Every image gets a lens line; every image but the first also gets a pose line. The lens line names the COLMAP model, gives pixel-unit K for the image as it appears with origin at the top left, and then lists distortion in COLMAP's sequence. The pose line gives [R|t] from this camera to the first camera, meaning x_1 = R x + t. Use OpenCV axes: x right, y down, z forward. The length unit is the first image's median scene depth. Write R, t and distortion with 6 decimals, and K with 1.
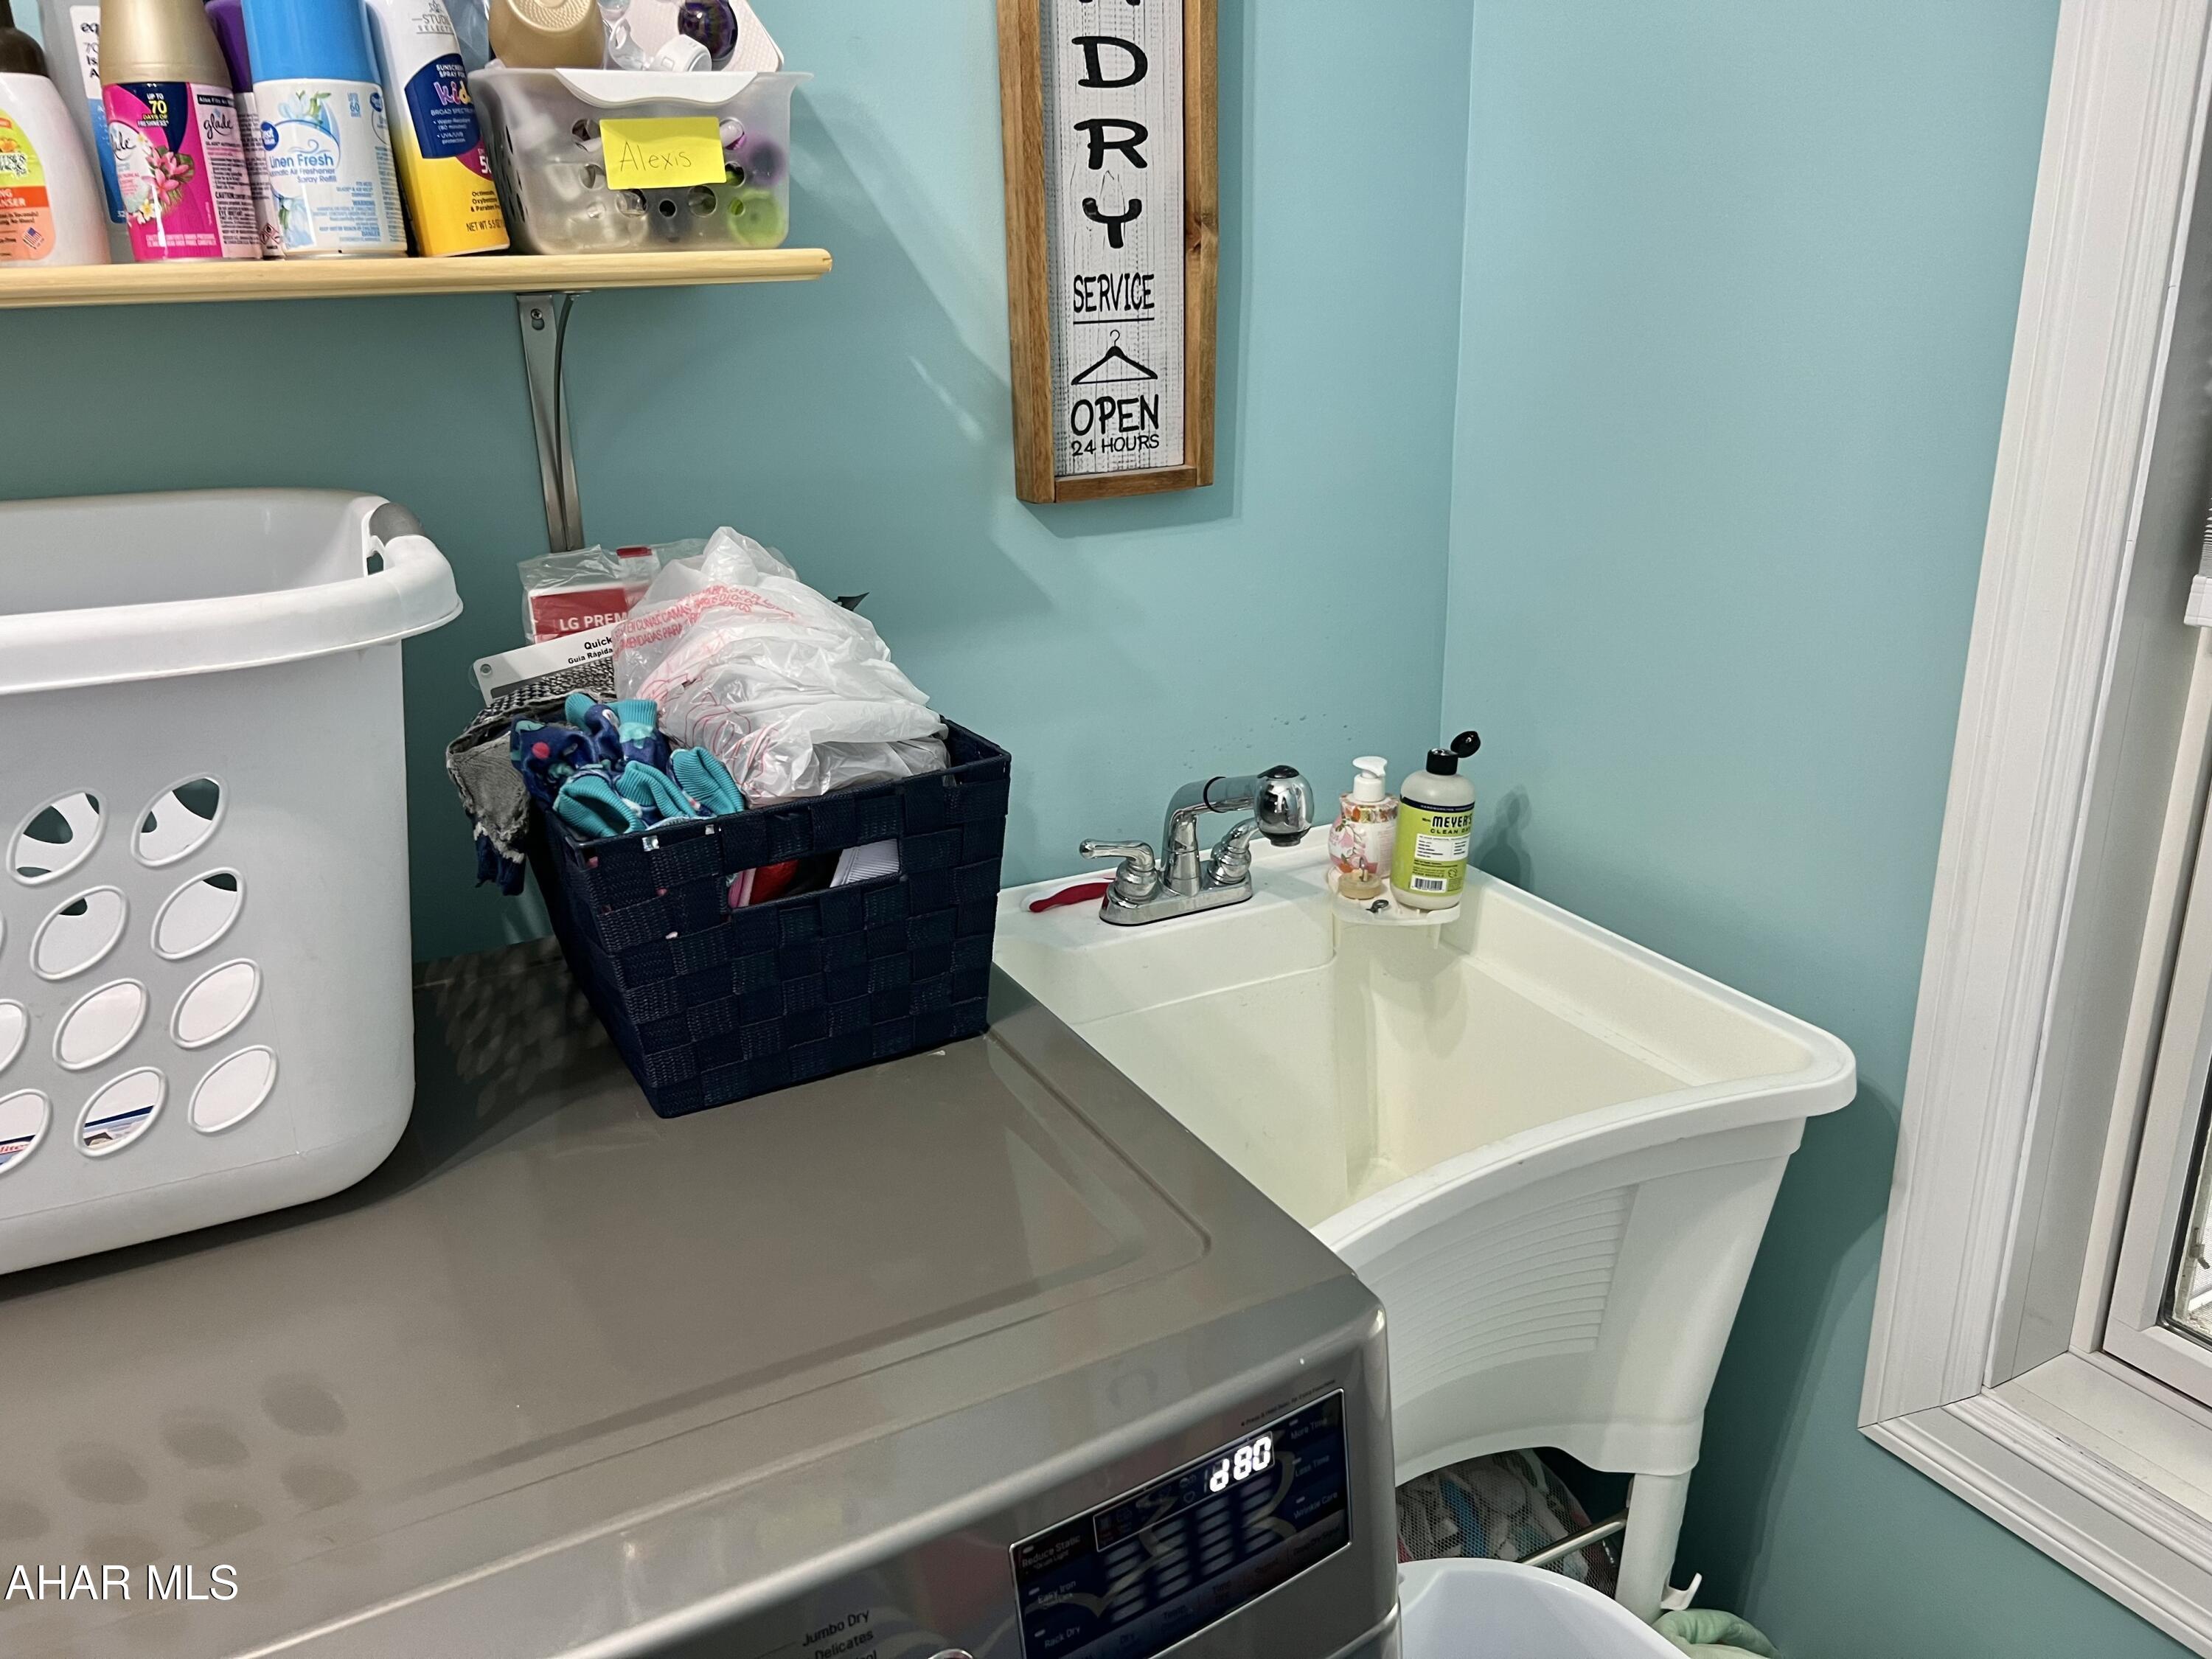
lens RADIAL K [[1708.4, 0, 1178.3], [0, 1708.4, 824.5], [0, 0, 1]] dist [0.028544, 0.000683]
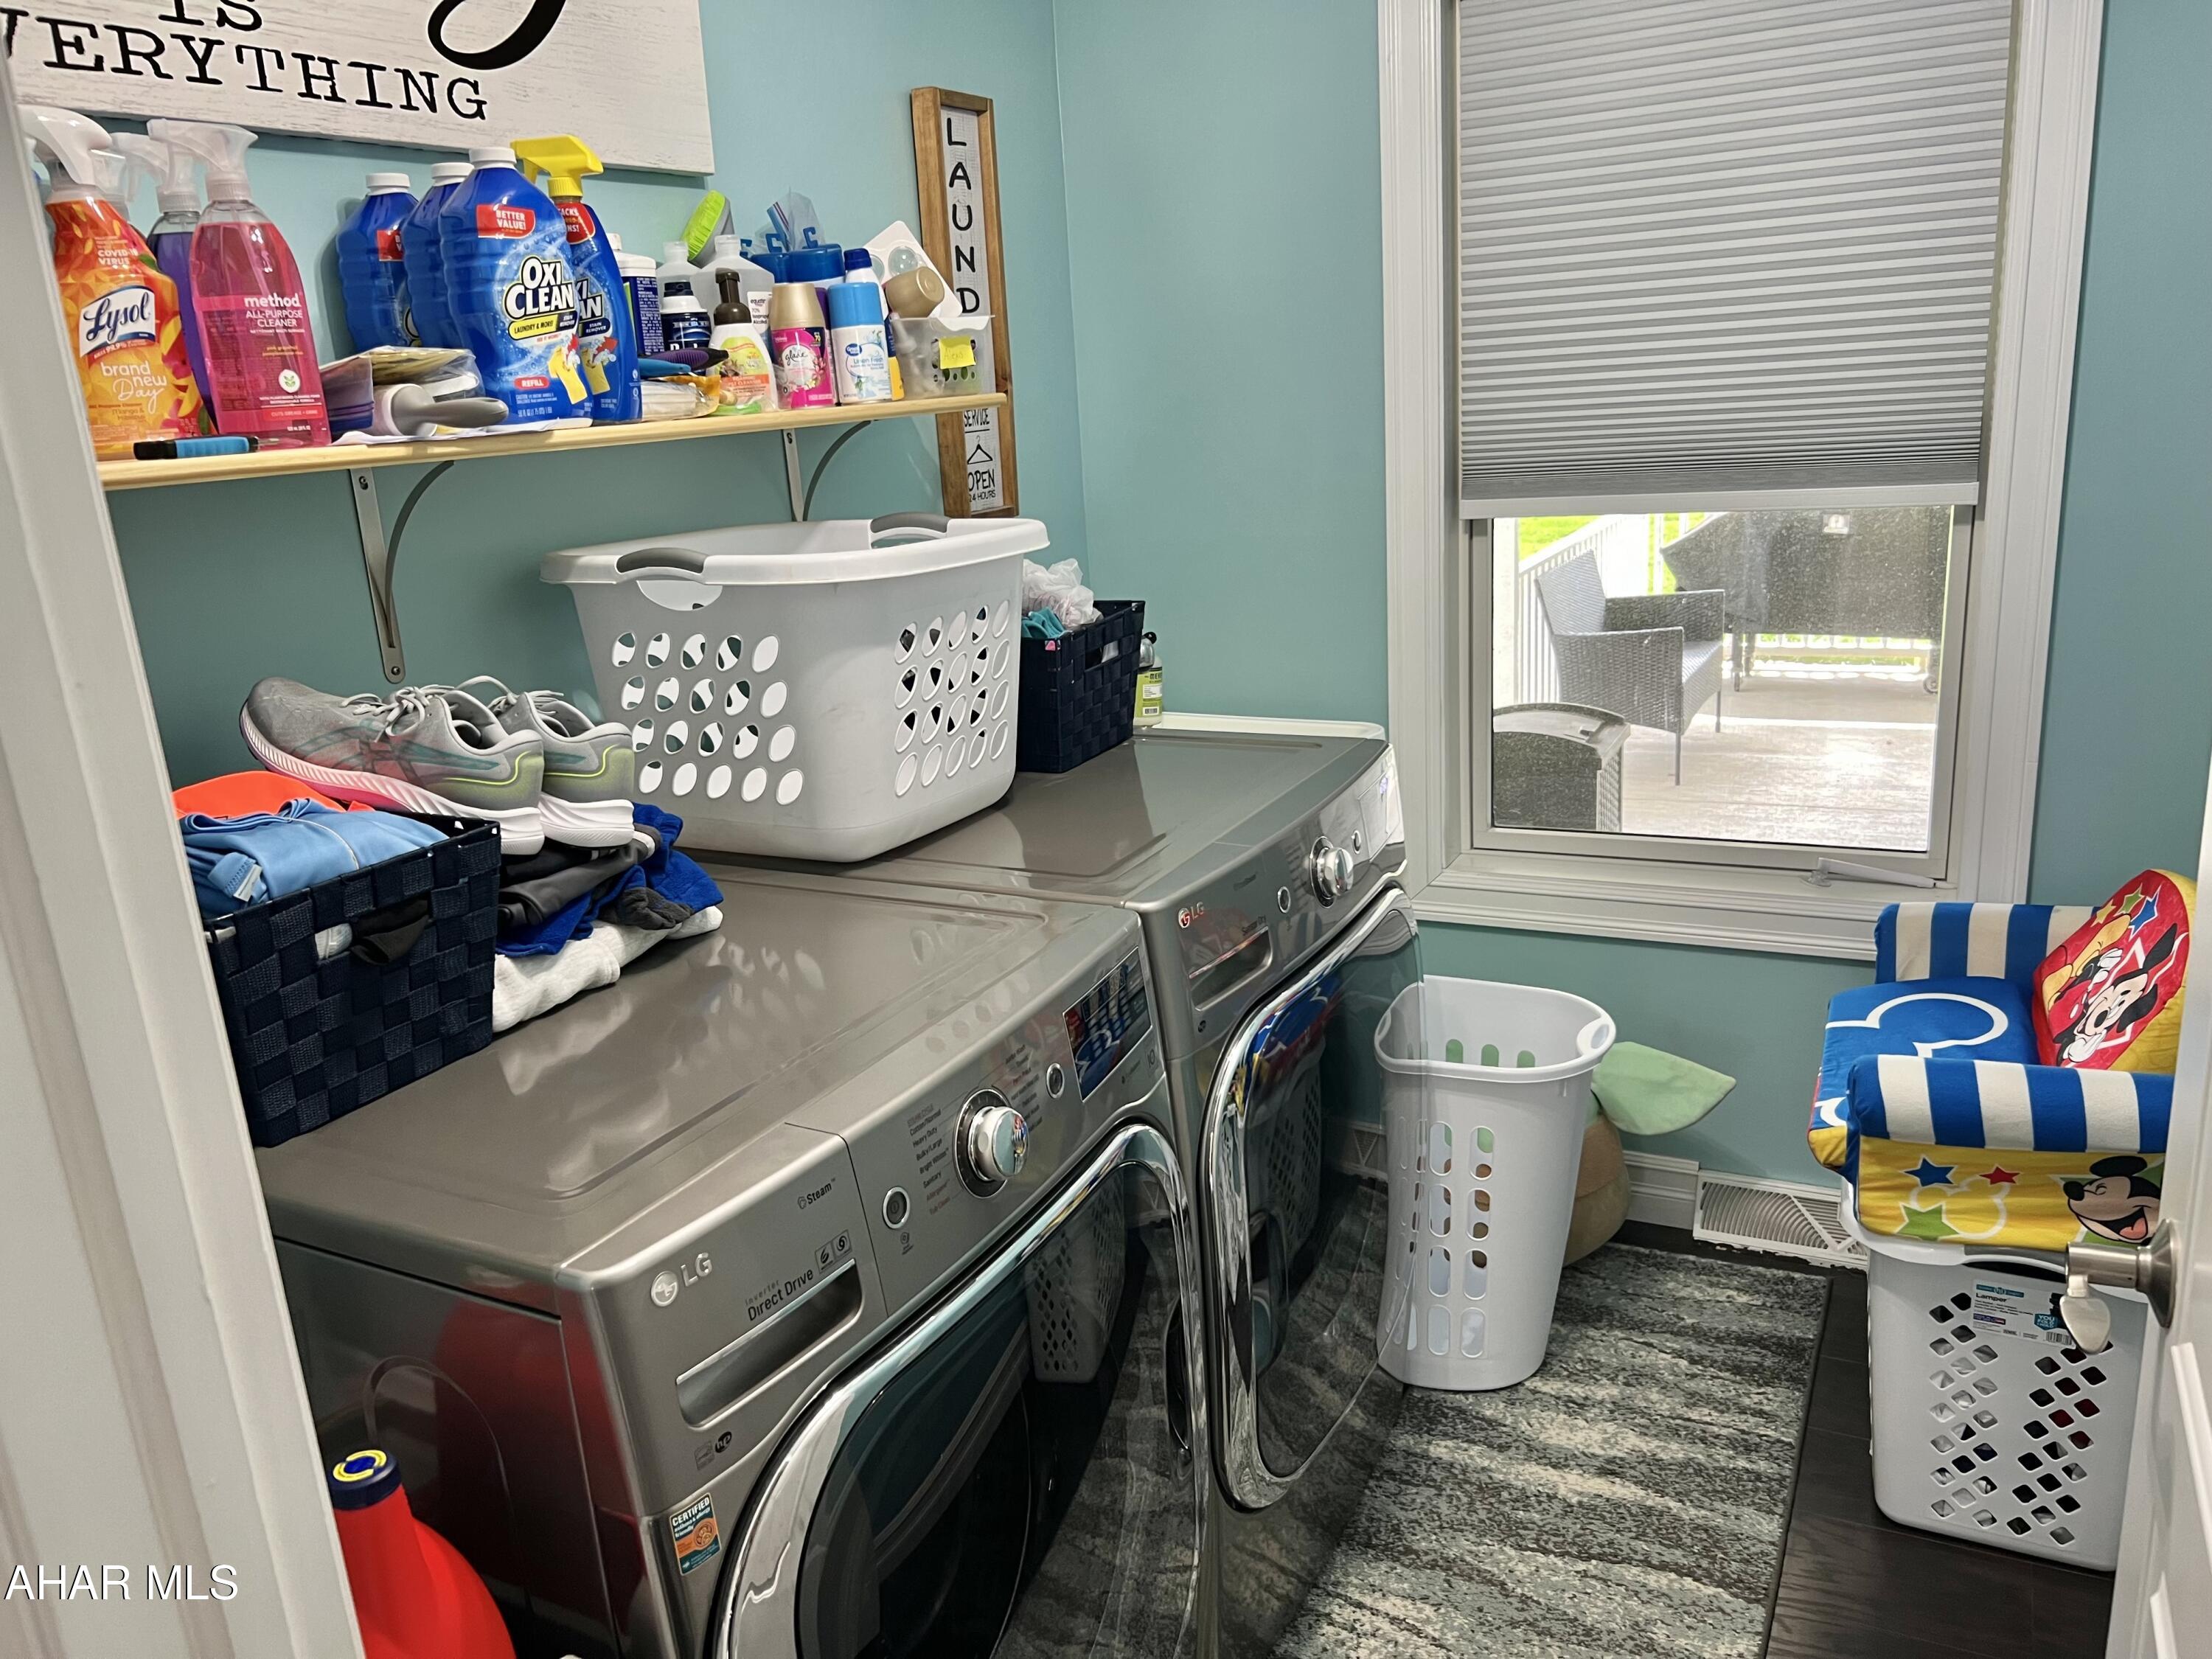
lens RADIAL K [[1679.5, 0, 1106.0], [0, 1679.5, 829.5], [0, 0, 1]] dist [0.072704, -0.060353]
pose [[0.834182, -0.169608, 0.524760, -1.145379], [0.211556, 0.977151, -0.020472, 0.244549], [-0.509298, 0.128094, 0.851004, -0.720898]]
